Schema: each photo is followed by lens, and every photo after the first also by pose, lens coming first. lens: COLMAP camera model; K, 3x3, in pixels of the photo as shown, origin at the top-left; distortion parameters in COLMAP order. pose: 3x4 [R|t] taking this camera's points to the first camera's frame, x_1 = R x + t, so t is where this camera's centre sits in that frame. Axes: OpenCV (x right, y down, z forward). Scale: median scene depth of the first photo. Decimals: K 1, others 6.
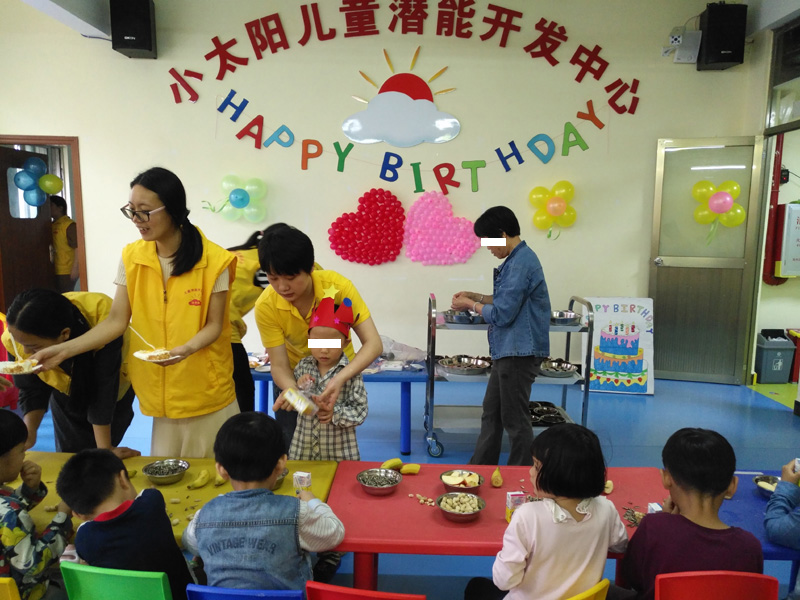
lens RADIAL K [[645.5, 0, 400.0], [0, 645.5, 300.0], [0, 0, 1]] dist [-0.050432, 0.117865]
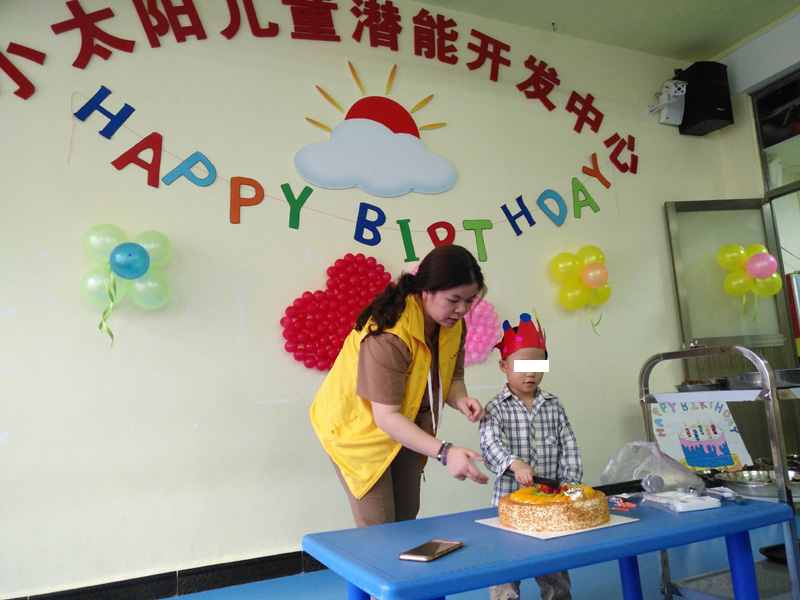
lens RADIAL K [[617.4, 0, 384.9], [0, 617.4, 310.5], [0, 0, 1]] dist [0.012890, 0.010132]
pose [[0.906657, -0.014036, 0.421635, -0.273541], [0.132524, 0.958329, -0.253068, 0.042337], [-0.400513, 0.285323, 0.870735, 0.473184]]
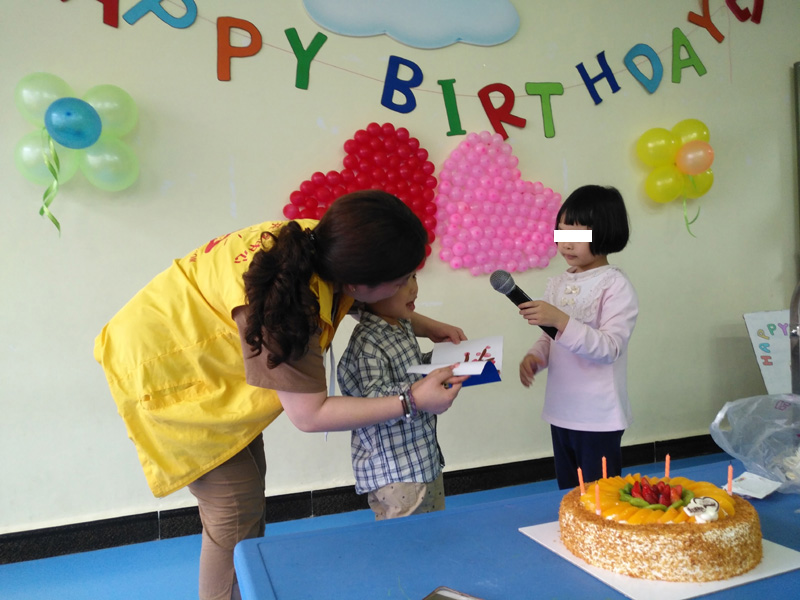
lens RADIAL K [[645.5, 0, 400.0], [0, 645.5, 300.0], [0, 0, 1]] dist [-0.050432, 0.117865]
pose [[0.931614, -0.050886, 0.359869, -0.209730], [0.102541, 0.986726, -0.125928, 0.024816], [-0.348684, 0.154217, 0.924466, 0.567671]]
